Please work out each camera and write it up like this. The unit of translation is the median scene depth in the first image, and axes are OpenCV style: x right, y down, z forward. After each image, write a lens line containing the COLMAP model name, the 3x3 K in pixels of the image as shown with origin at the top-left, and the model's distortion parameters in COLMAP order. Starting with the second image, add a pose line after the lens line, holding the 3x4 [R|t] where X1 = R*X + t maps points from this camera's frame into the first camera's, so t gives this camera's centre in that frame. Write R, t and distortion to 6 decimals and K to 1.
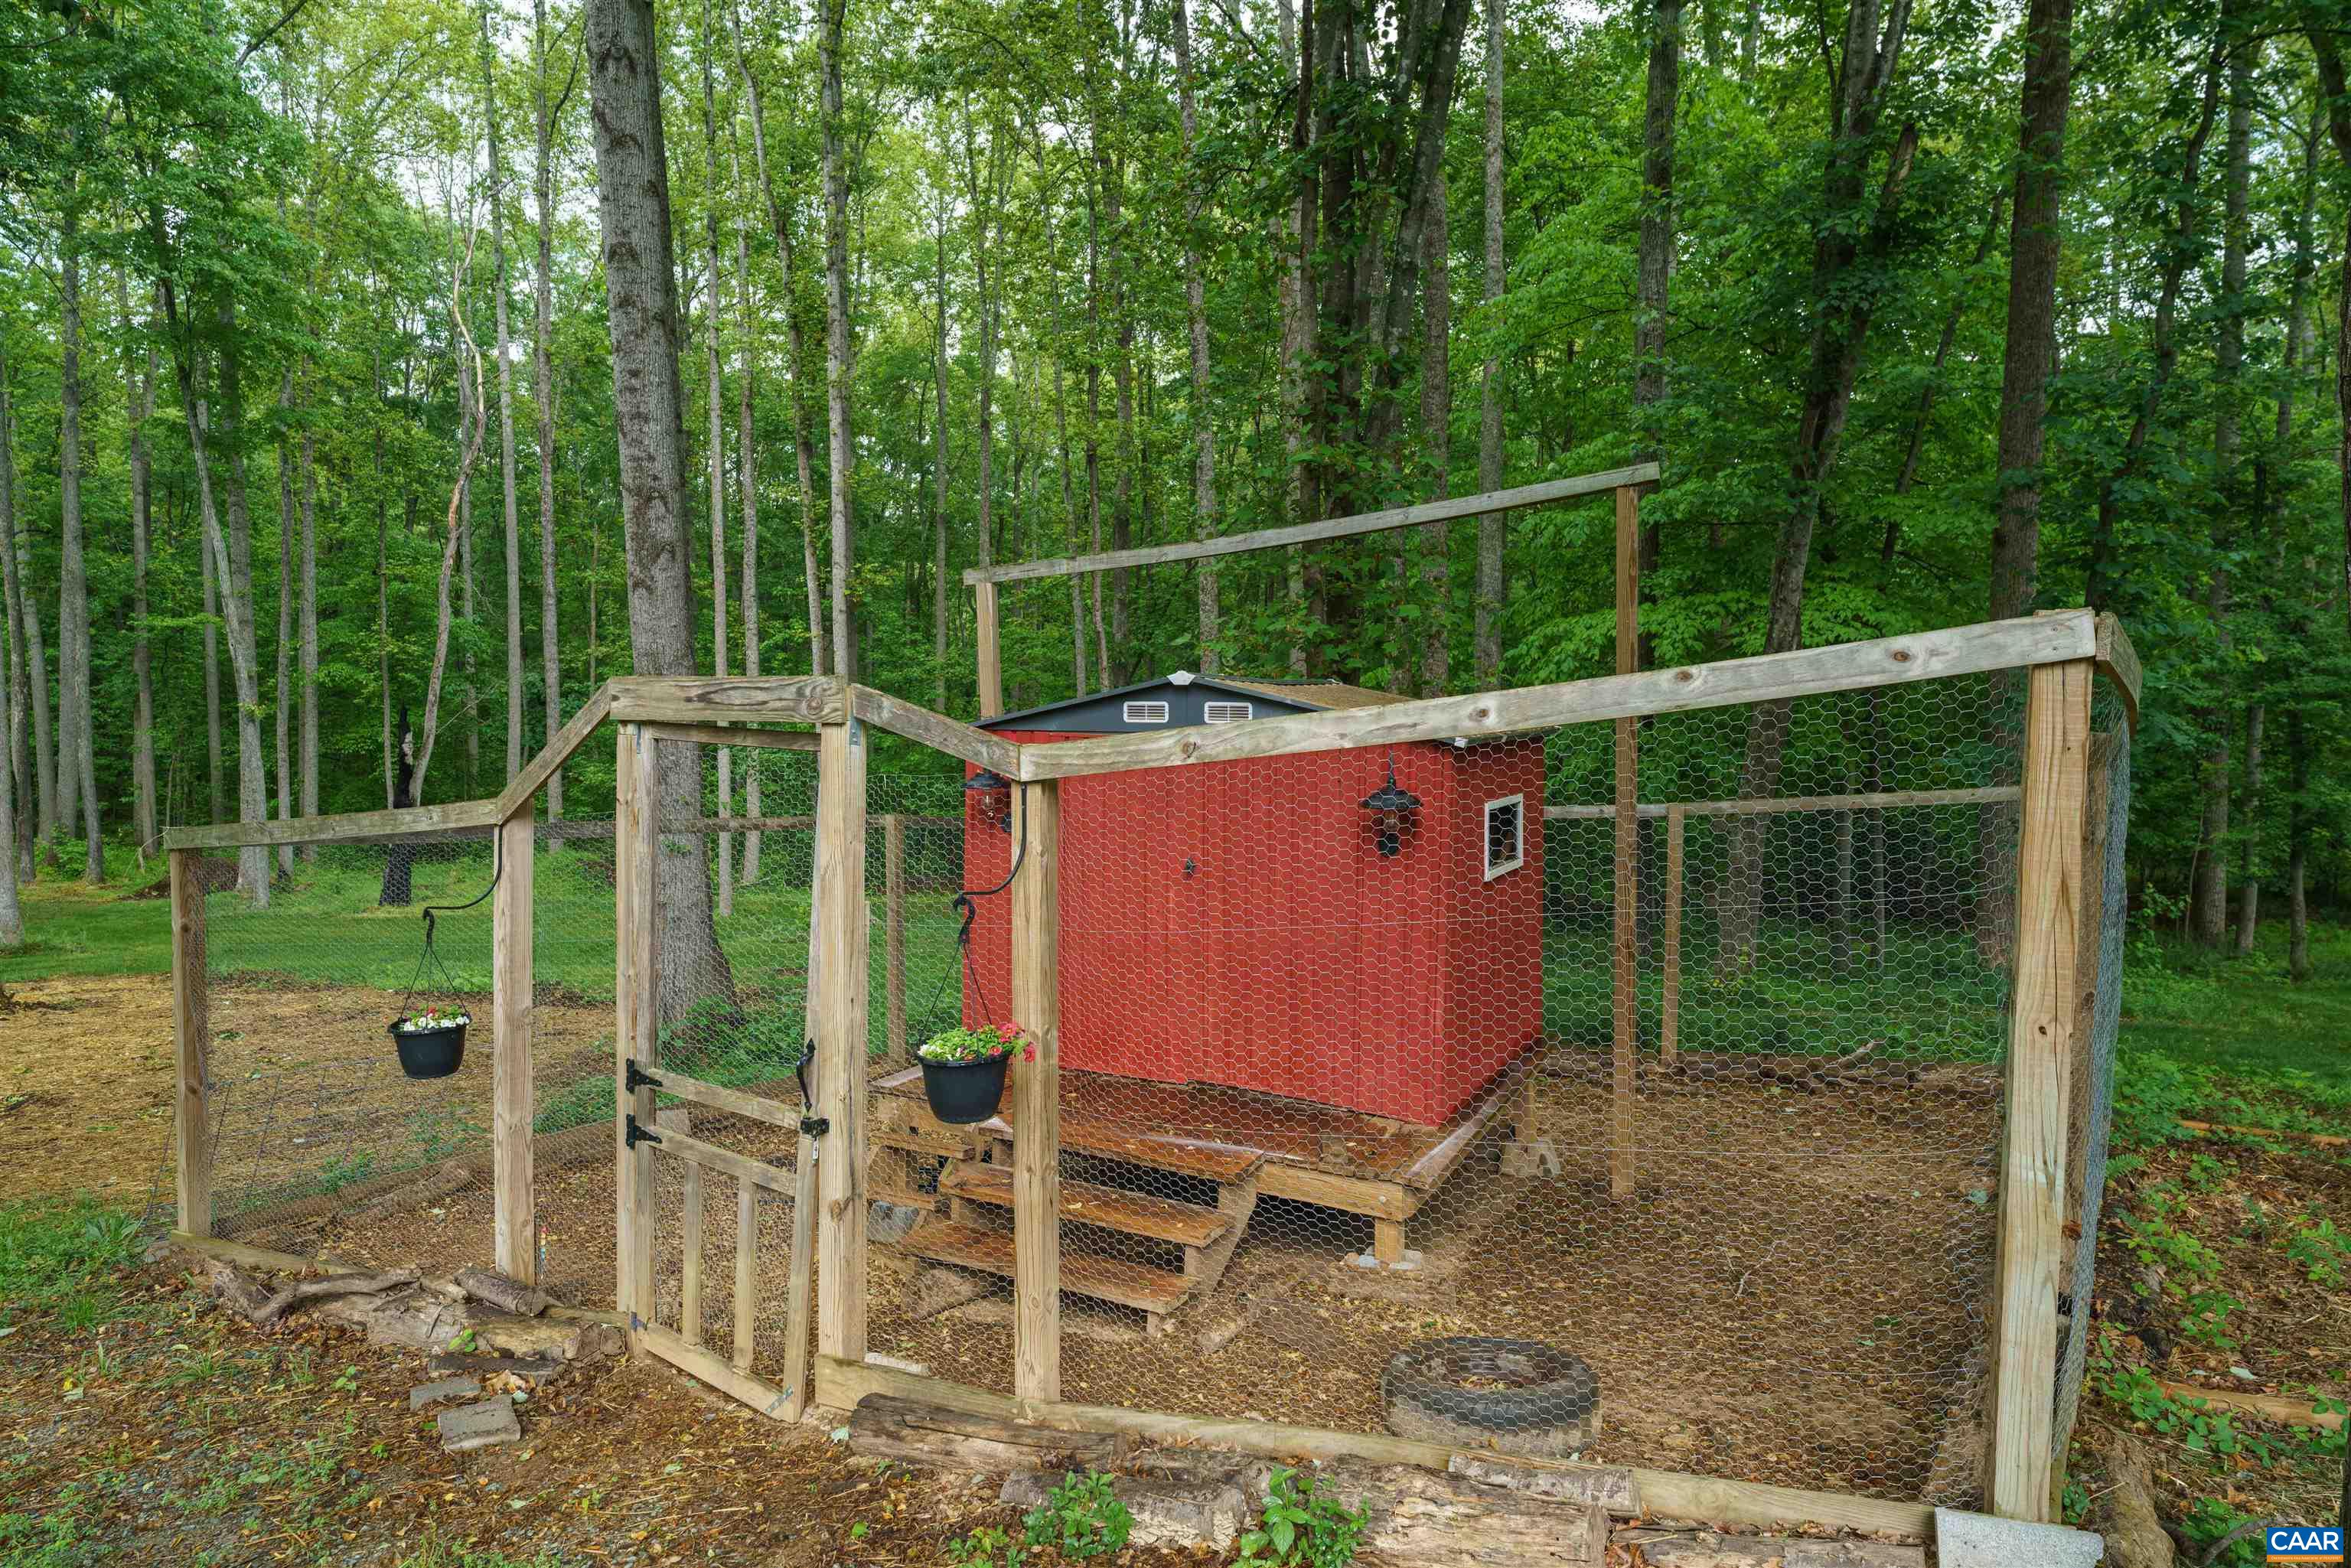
lens RADIAL K [[1403.2, 0, 1172.6], [0, 1403.2, 771.7], [0, 0, 1]] dist [-0.003559, -0.001012]
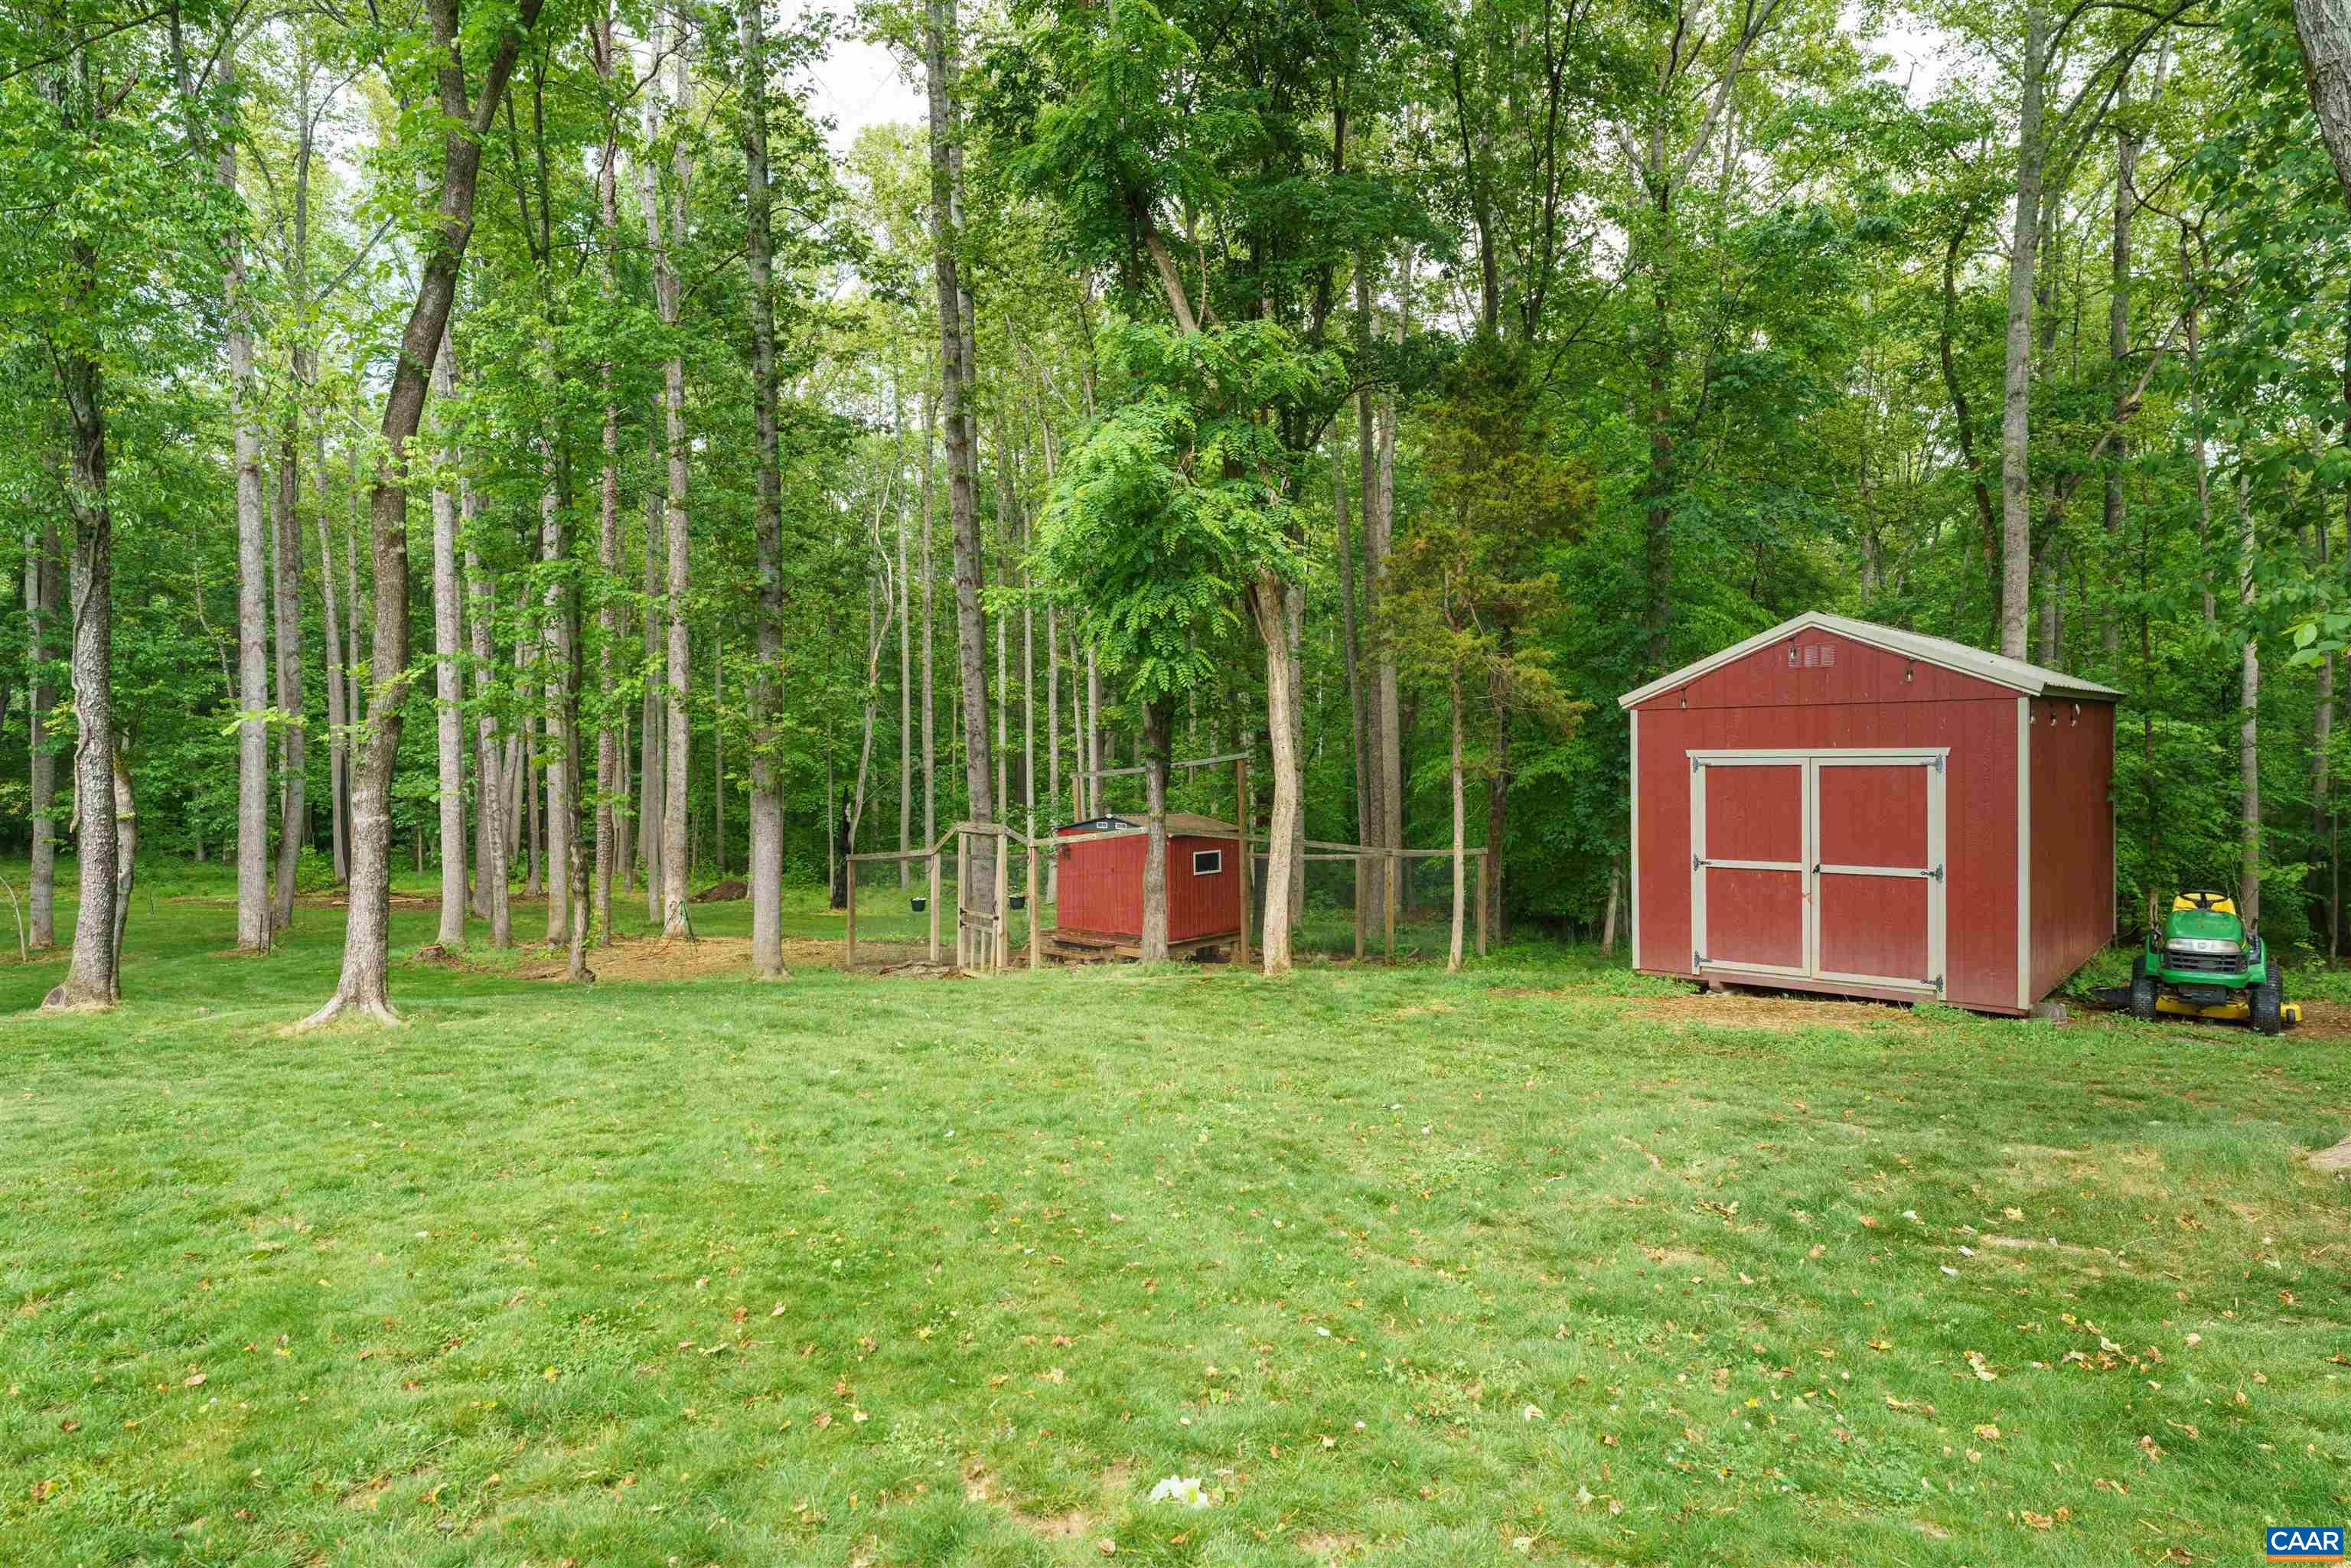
lens RADIAL K [[1263.9, 0, 1159.9], [0, 1263.9, 771.7], [0, 0, 1]] dist [-0.007781, -0.001645]
pose [[0.973516, -0.004309, -0.228580, 0.517779], [-0.004655, 0.999242, -0.038659, -0.032736], [0.228573, 0.038699, 0.972757, -1.251972]]
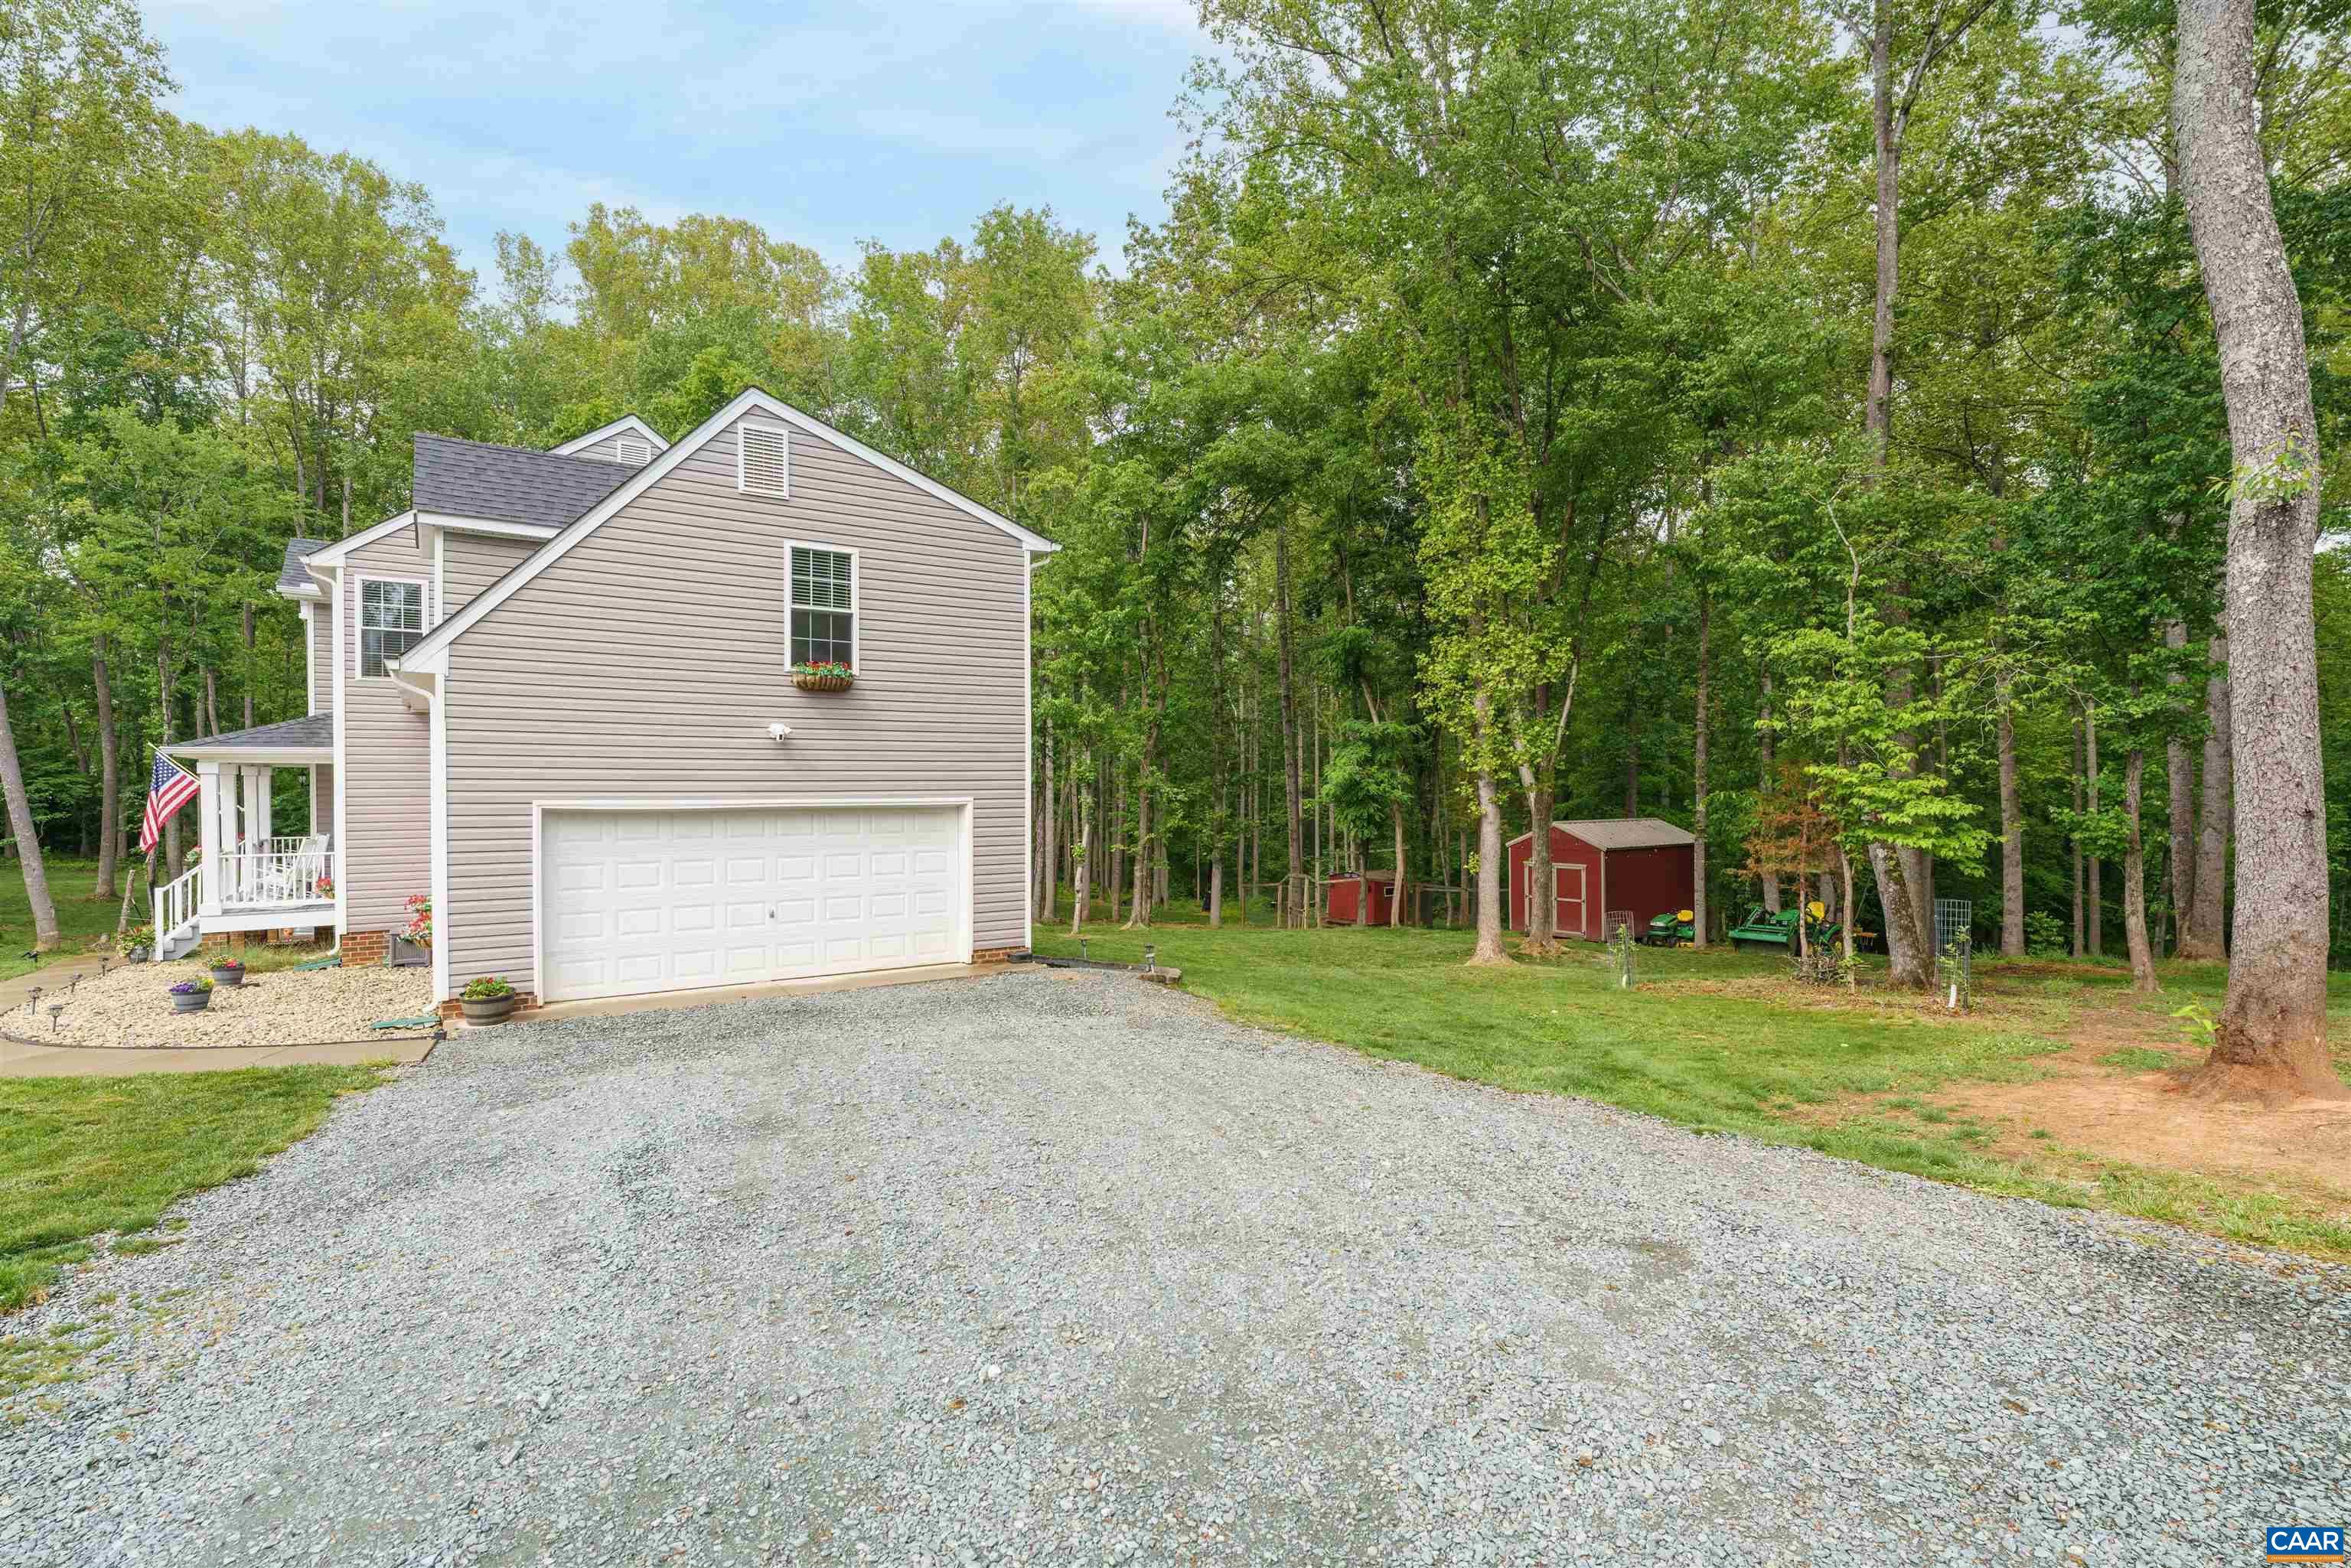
lens RADIAL K [[955.4, 0, 1181.2], [0, 955.4, 800.6], [0, 0, 1]] dist [-0.000361, -0.000004]
pose [[0.889520, -0.002557, -0.456889, 1.069314], [-0.024144, 0.998324, -0.052593, -0.099889], [0.456258, 0.057814, 0.887967, -2.853525]]
